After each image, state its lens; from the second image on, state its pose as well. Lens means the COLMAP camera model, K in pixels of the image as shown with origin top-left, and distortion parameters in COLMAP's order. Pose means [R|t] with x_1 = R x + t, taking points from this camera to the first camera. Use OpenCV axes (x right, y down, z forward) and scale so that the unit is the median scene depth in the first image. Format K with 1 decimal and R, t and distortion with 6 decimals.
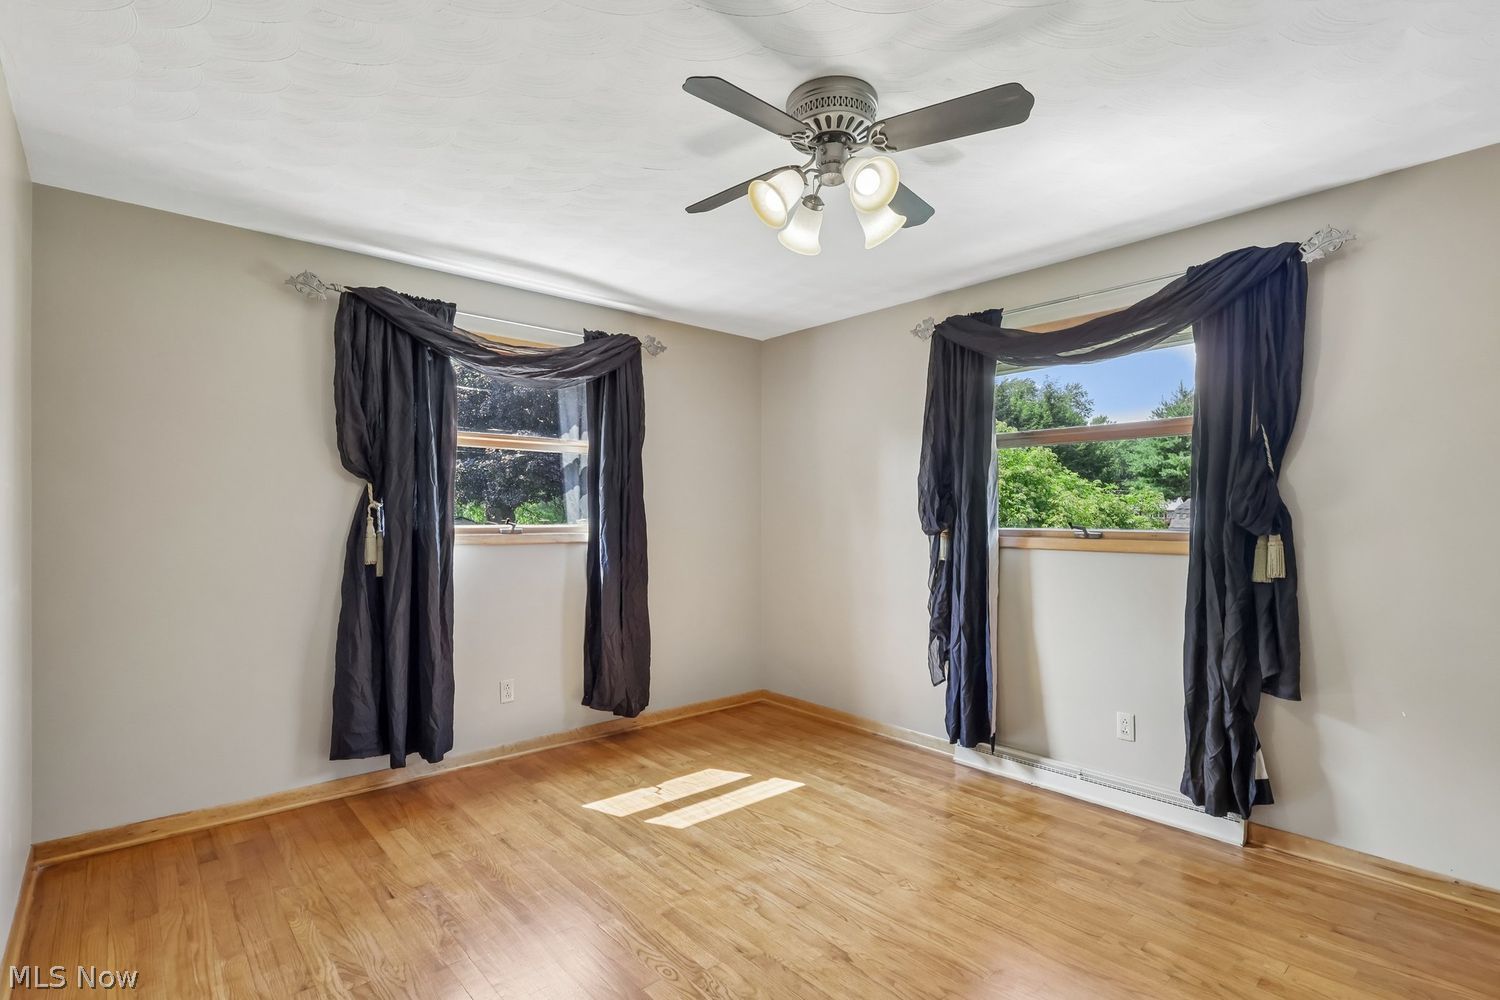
lens RADIAL K [[705.8, 0, 743.6], [0, 705.8, 512.5], [0, 0, 1]] dist [0.001948, -0.000233]
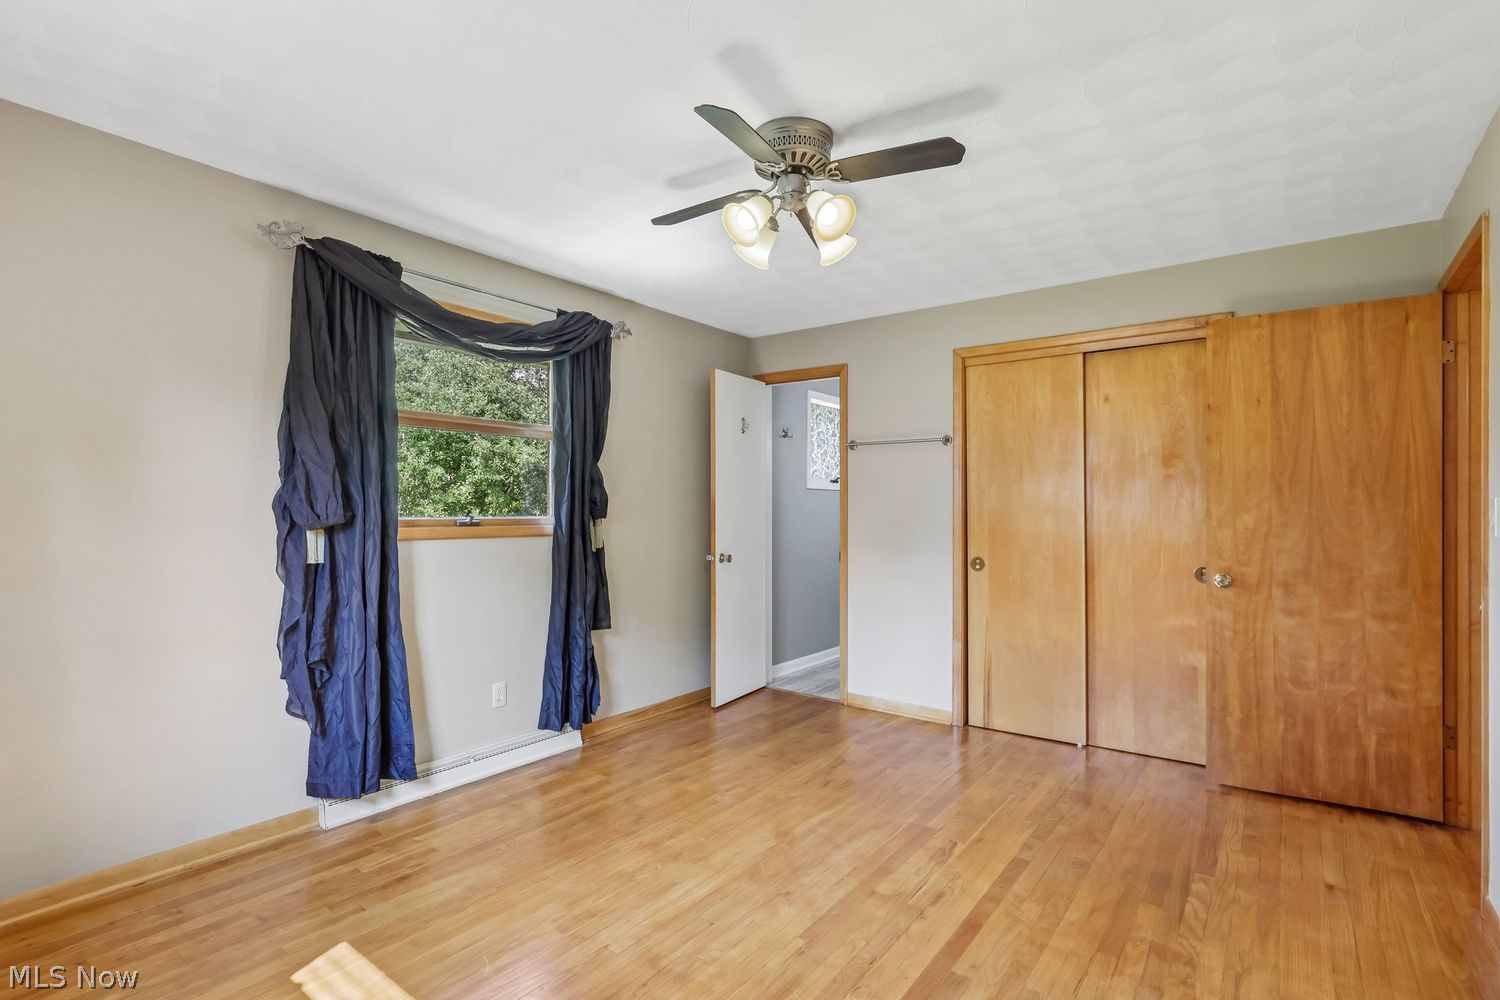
lens RADIAL K [[705.8, 0, 745.0], [0, 705.8, 500.0], [0, 0, 1]] dist [0.001948, -0.000233]
pose [[-0.193038, 0.013255, 0.981102, -0.616543], [-0.008992, 0.999843, -0.015277, 0.010797], [-0.981150, -0.011771, -0.192889, 0.828488]]
